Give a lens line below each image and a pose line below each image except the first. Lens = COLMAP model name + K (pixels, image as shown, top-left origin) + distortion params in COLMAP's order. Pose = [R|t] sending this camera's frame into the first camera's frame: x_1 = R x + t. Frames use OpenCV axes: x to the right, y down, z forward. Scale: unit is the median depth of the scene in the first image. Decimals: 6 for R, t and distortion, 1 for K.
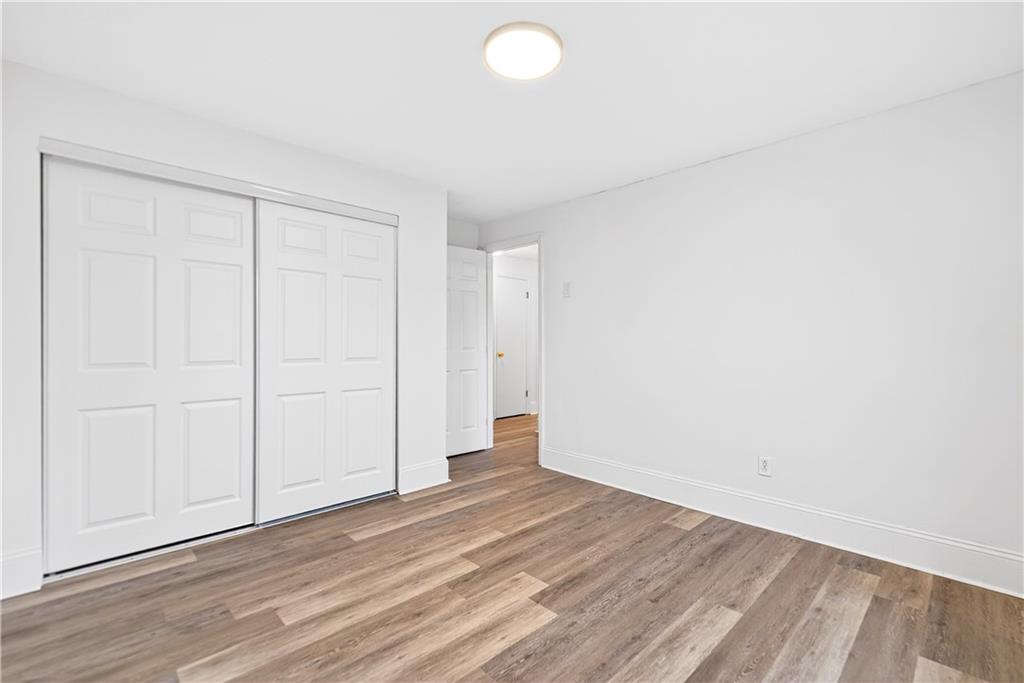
lens RADIAL K [[452.4, 0, 506.6], [0, 452.4, 345.6], [0, 0, 1]] dist [-0.000290, -0.001079]
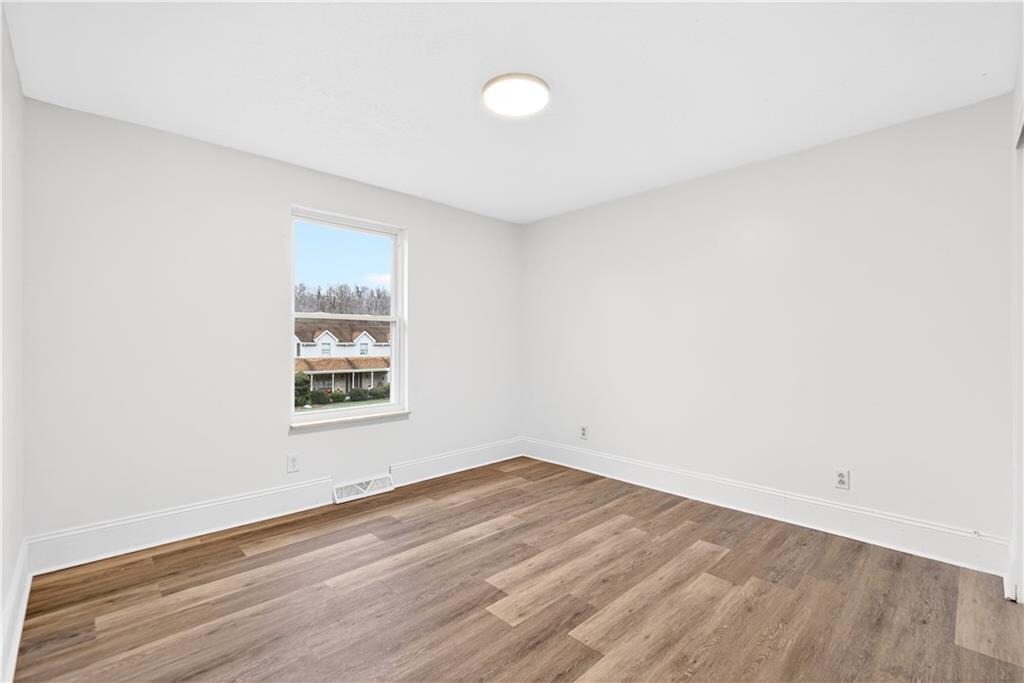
lens RADIAL K [[452.4, 0, 513.8], [0, 452.4, 339.2], [0, 0, 1]] dist [-0.000290, -0.001079]
pose [[-0.999860, -0.004601, -0.016103, 0.054974], [-0.004665, 0.999981, 0.003959, -0.025457], [0.016085, 0.004033, -0.999863, 1.986172]]
